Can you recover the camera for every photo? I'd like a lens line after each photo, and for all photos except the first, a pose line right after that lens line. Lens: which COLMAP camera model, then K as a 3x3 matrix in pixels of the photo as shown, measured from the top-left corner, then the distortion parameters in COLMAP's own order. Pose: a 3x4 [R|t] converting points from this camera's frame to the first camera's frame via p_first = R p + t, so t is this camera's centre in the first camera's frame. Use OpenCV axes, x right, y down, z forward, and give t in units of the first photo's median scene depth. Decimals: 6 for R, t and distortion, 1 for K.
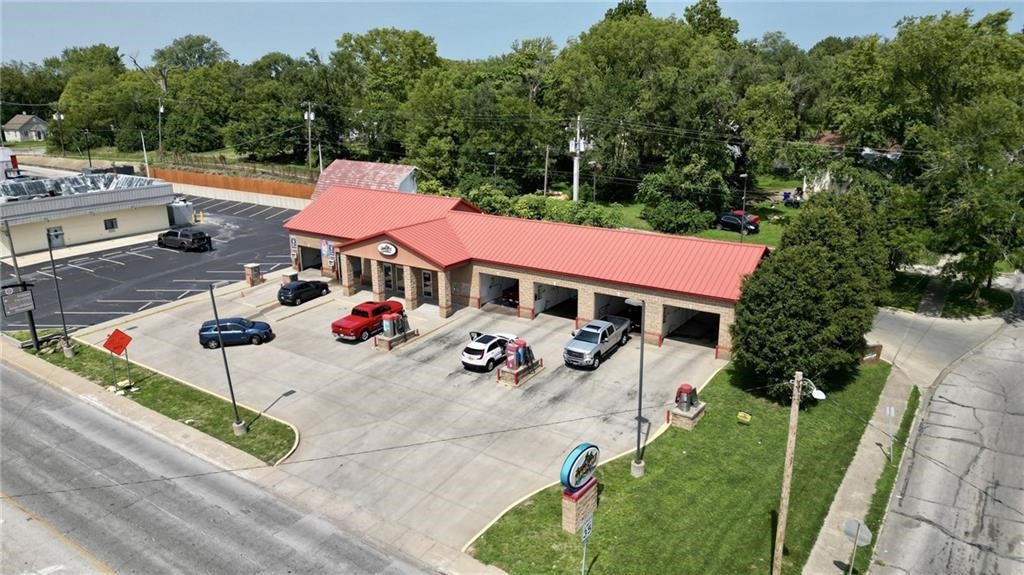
lens RADIAL K [[717.7, 0, 517.7], [0, 717.7, 284.3], [0, 0, 1]] dist [0.077445, -0.086722]
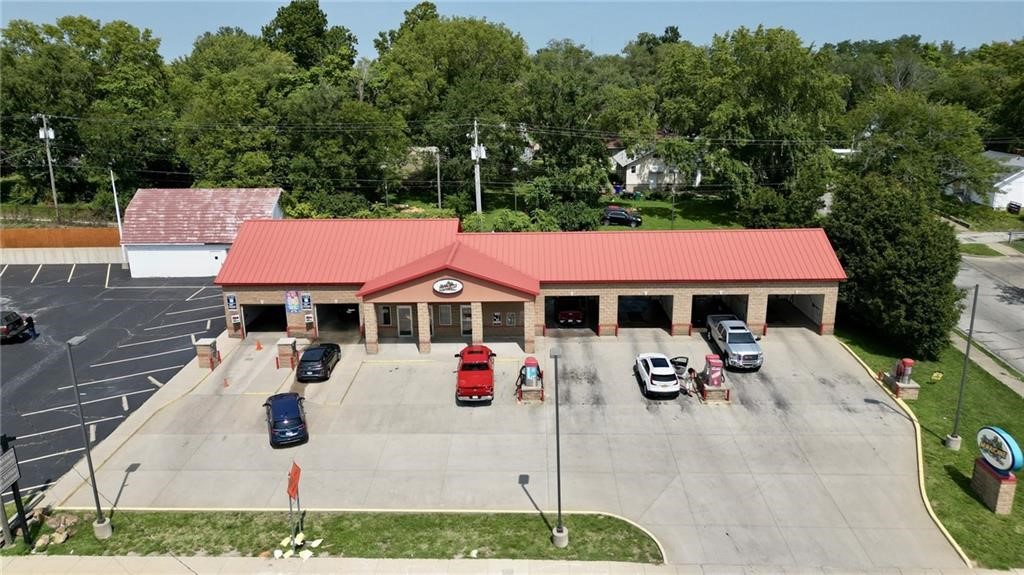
lens RADIAL K [[717.7, 0, 517.7], [0, 717.7, 284.3], [0, 0, 1]] dist [0.077445, -0.086722]
pose [[0.833633, -0.151848, 0.531036, -0.612332], [0.155503, 0.987099, 0.038146, -0.077935], [-0.529977, 0.050778, 0.846490, 0.285675]]
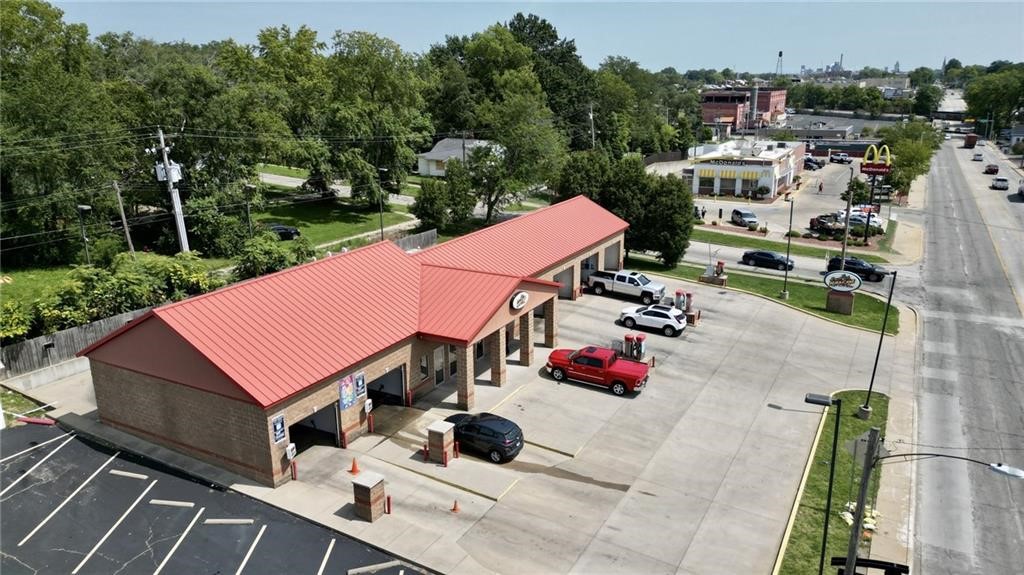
lens RADIAL K [[717.7, 0, 517.7], [0, 717.7, 284.3], [0, 0, 1]] dist [0.077445, -0.086722]
pose [[-0.100865, -0.265068, 0.958940, -0.990984], [0.276926, 0.918285, 0.282958, -0.306701], [-0.955583, 0.294096, -0.019219, 1.120580]]
